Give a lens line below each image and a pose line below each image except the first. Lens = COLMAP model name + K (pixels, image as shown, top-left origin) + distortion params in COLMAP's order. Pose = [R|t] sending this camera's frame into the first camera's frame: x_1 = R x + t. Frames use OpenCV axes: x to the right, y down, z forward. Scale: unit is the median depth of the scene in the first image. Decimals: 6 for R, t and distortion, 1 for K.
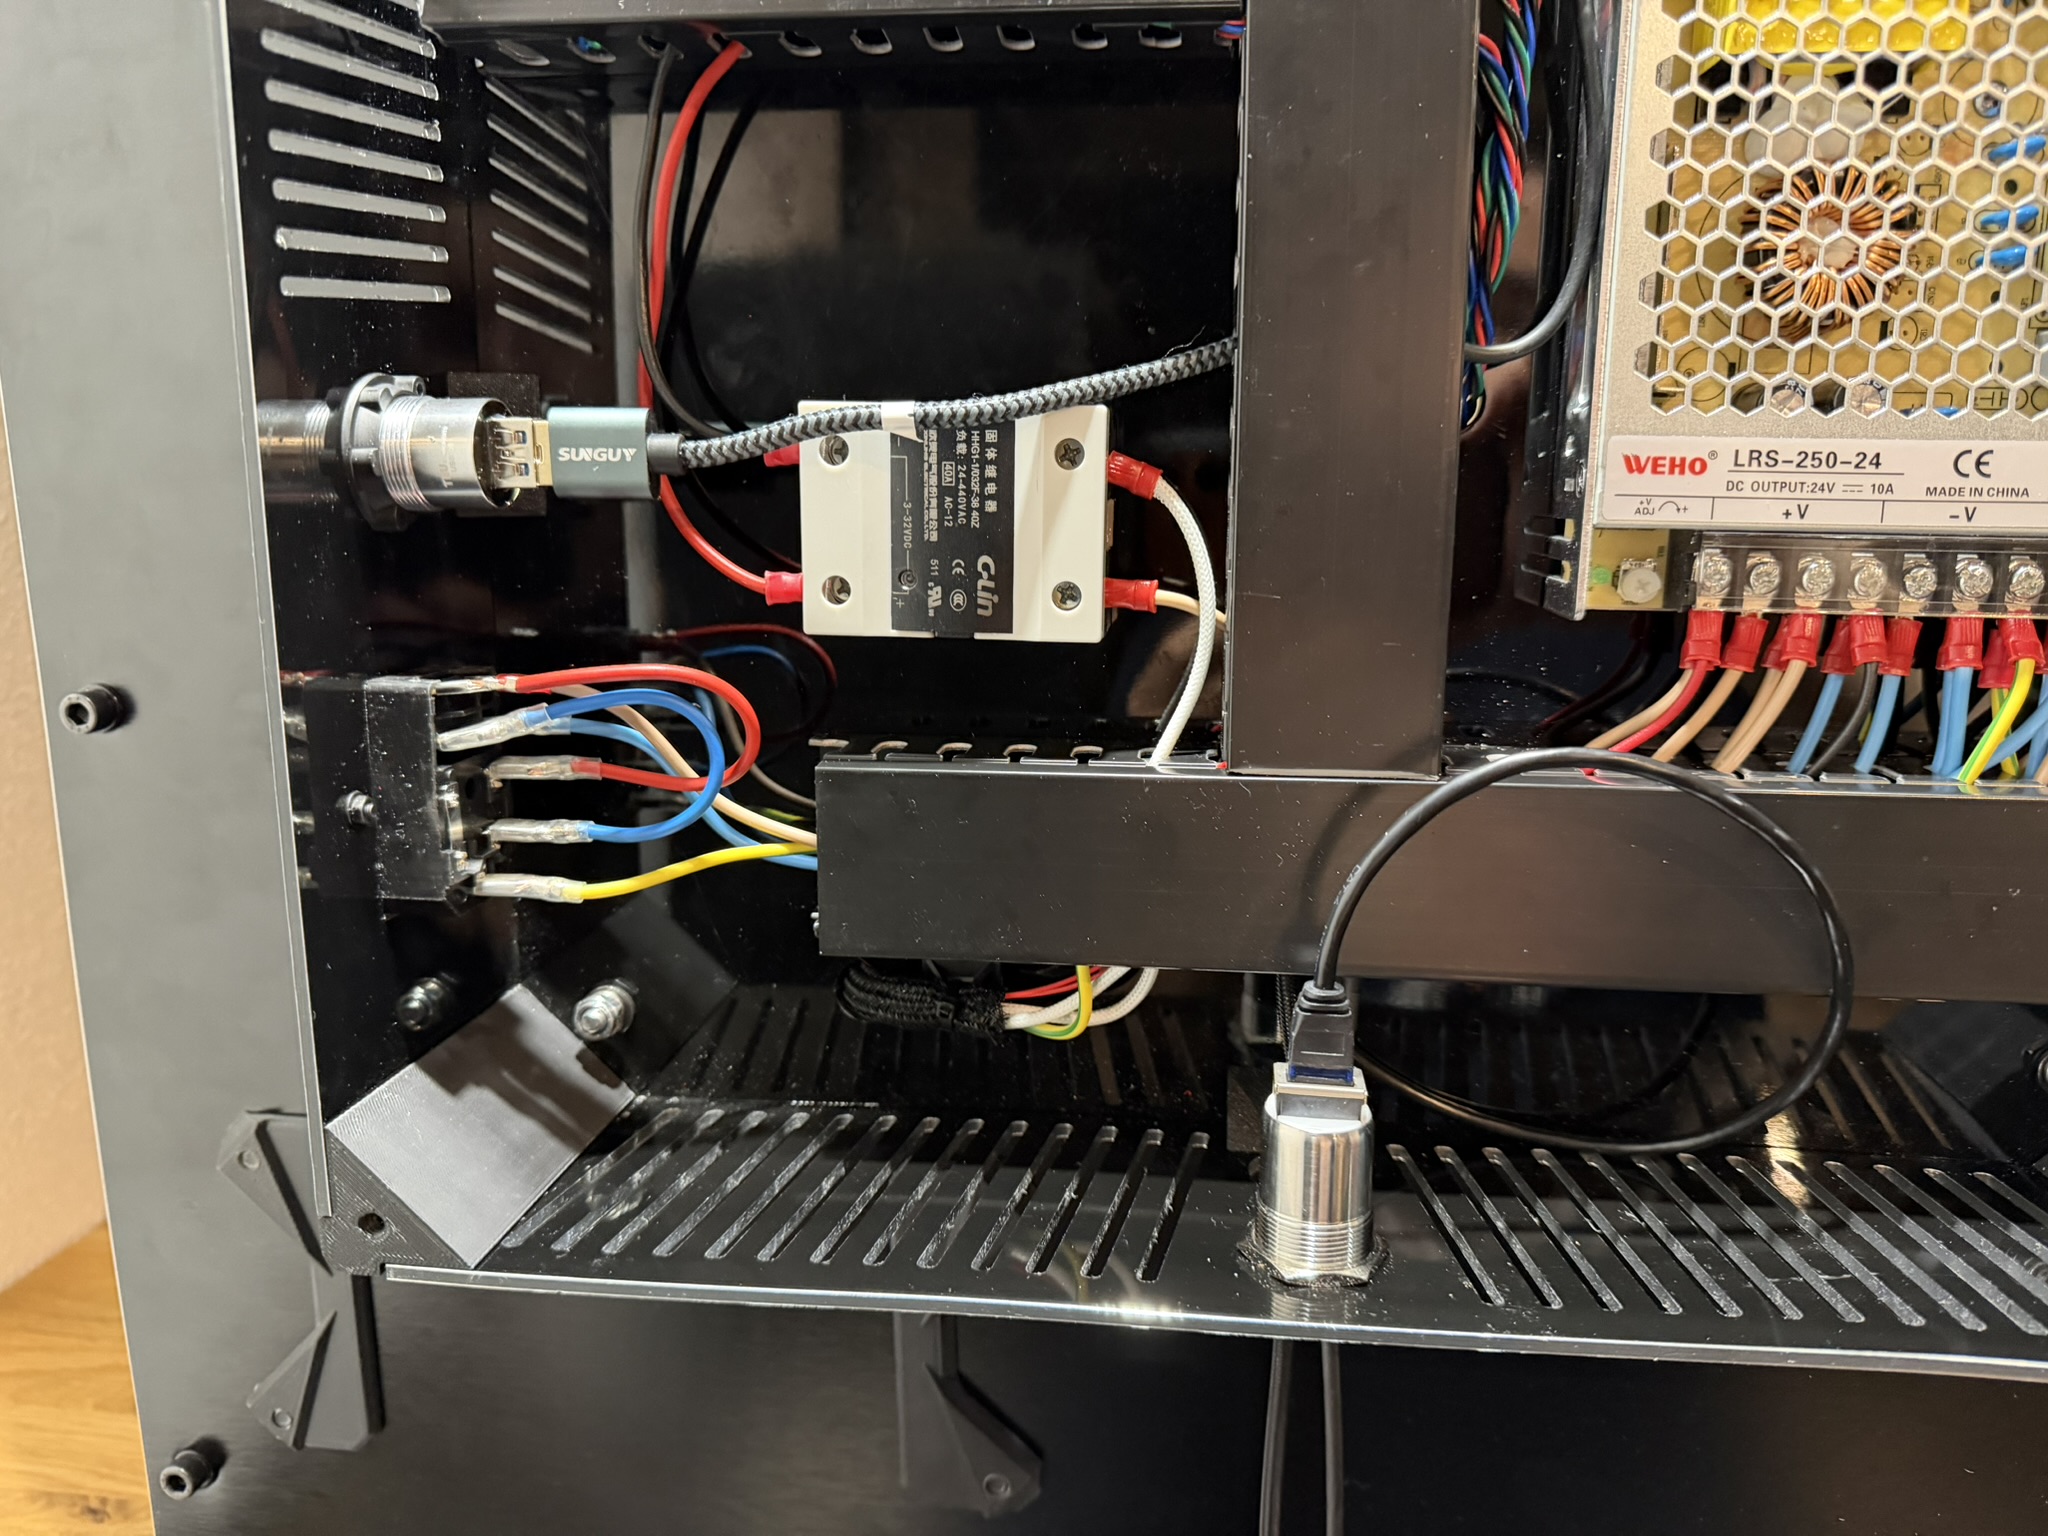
lens RADIAL K [[1615.4, 0, 994.8], [0, 1615.4, 772.2], [0, 0, 1]] dist [0.070752, -0.182566]
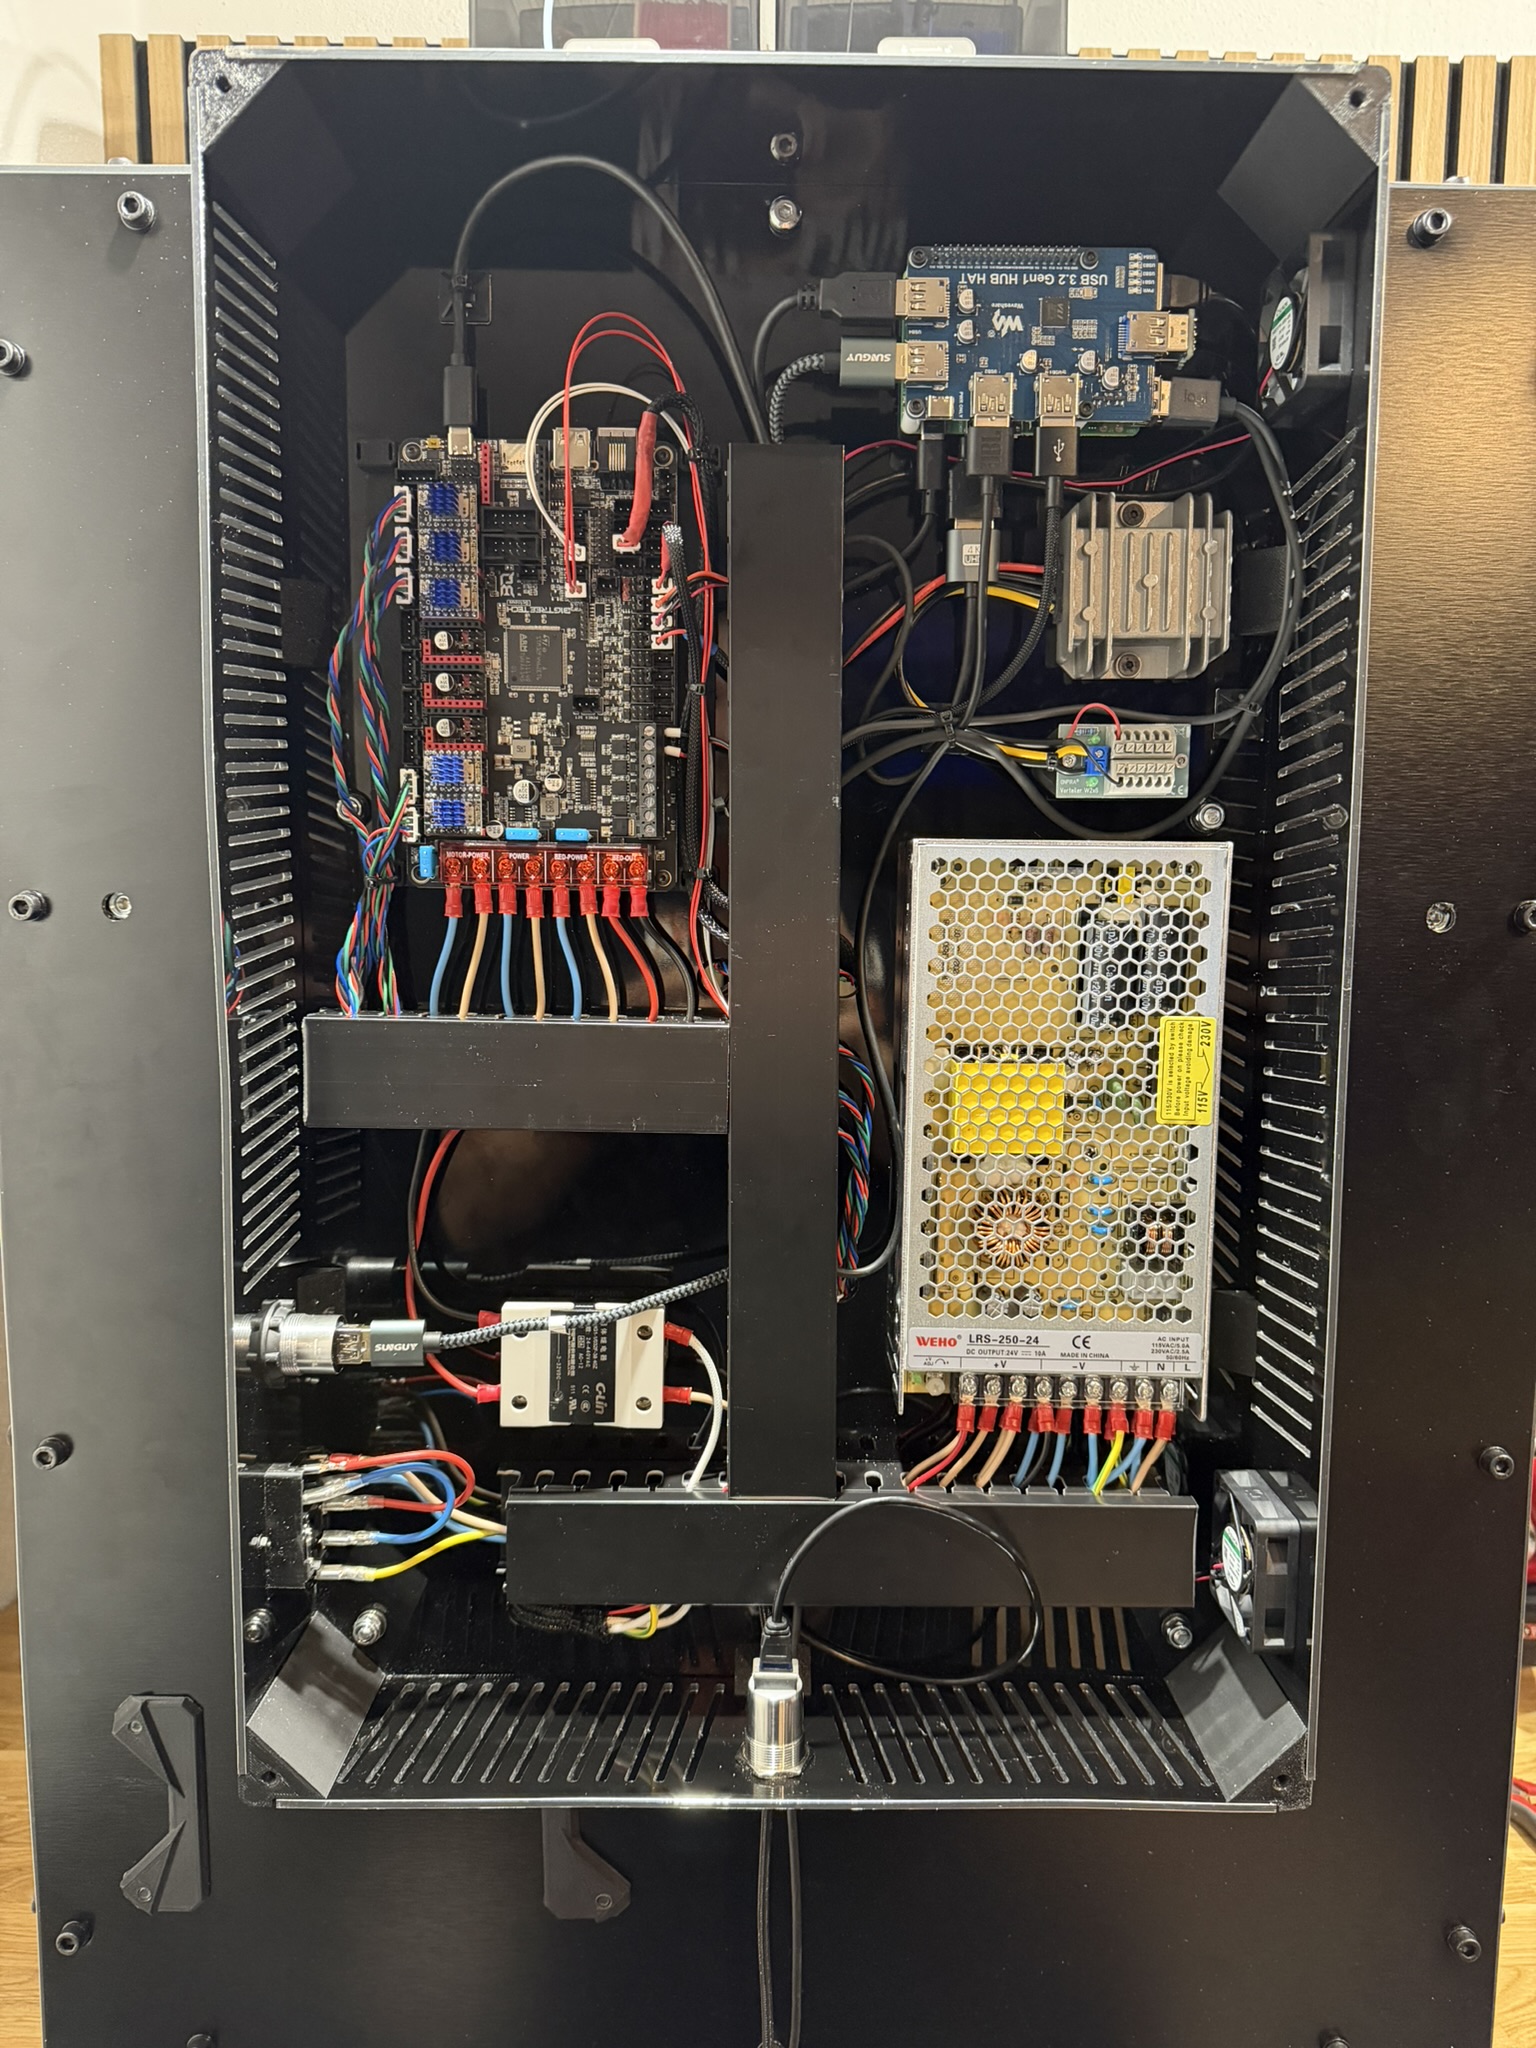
lens RADIAL K [[1492.4, 0, 768.0], [0, 1492.4, 1024.0], [0, 0, 1]] dist [0.063518, -0.174241]
pose [[0.990247, -0.000763, 0.139323, -0.055765], [0.017058, 0.993126, -0.115803, -0.346507], [-0.138277, 0.117050, 0.983453, -0.806974]]
